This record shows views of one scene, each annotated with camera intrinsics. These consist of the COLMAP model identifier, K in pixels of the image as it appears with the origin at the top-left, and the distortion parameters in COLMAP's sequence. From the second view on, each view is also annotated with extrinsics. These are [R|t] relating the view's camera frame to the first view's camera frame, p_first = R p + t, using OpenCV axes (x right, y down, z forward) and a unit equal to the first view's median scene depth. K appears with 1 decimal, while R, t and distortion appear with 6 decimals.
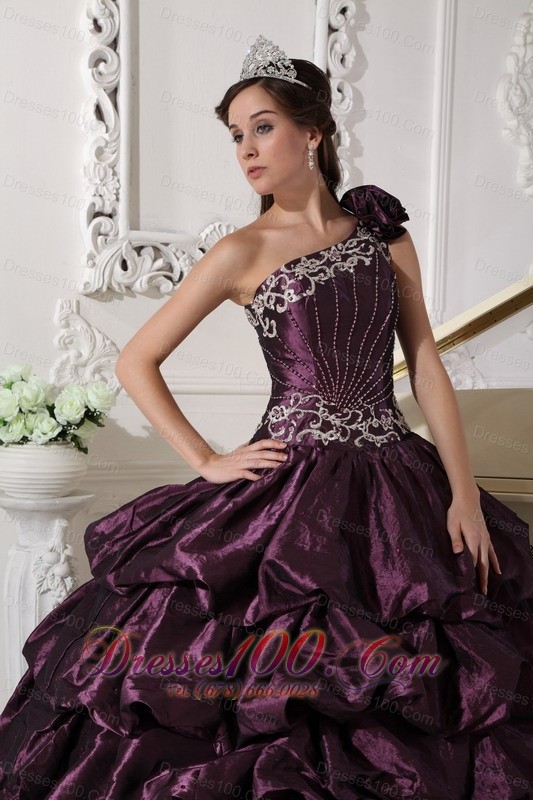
lens RADIAL K [[1338.8, 0, 236.8], [0, 1338.8, 395.7], [0, 0, 1]] dist [0.210403, 0.000000]
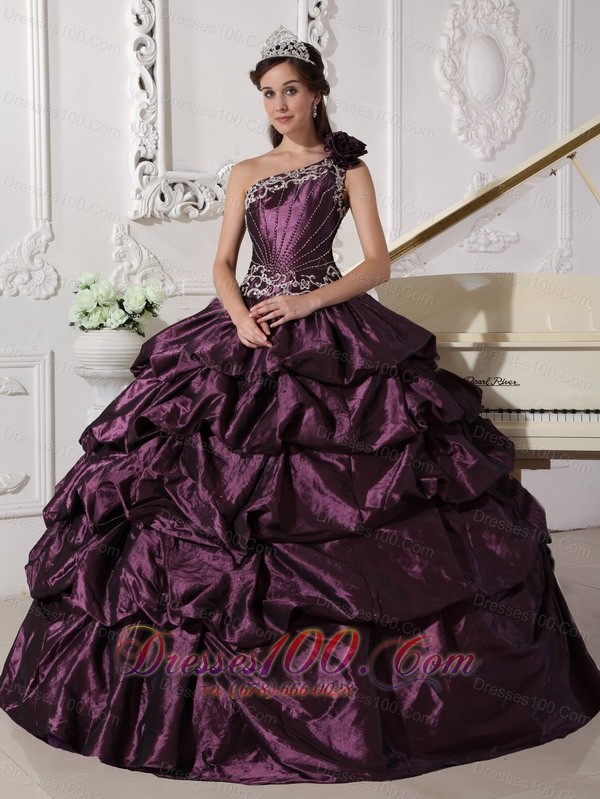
lens RADIAL K [[1439.3, 0, 318.8], [0, 1439.3, 344.6], [0, 0, 1]] dist [0.098724, 0.000000]
pose [[0.994403, -0.029066, 0.101575, -0.079948], [0.029712, 0.999547, -0.004846, 0.059454], [-0.101388, 0.007837, 0.994816, -0.429167]]
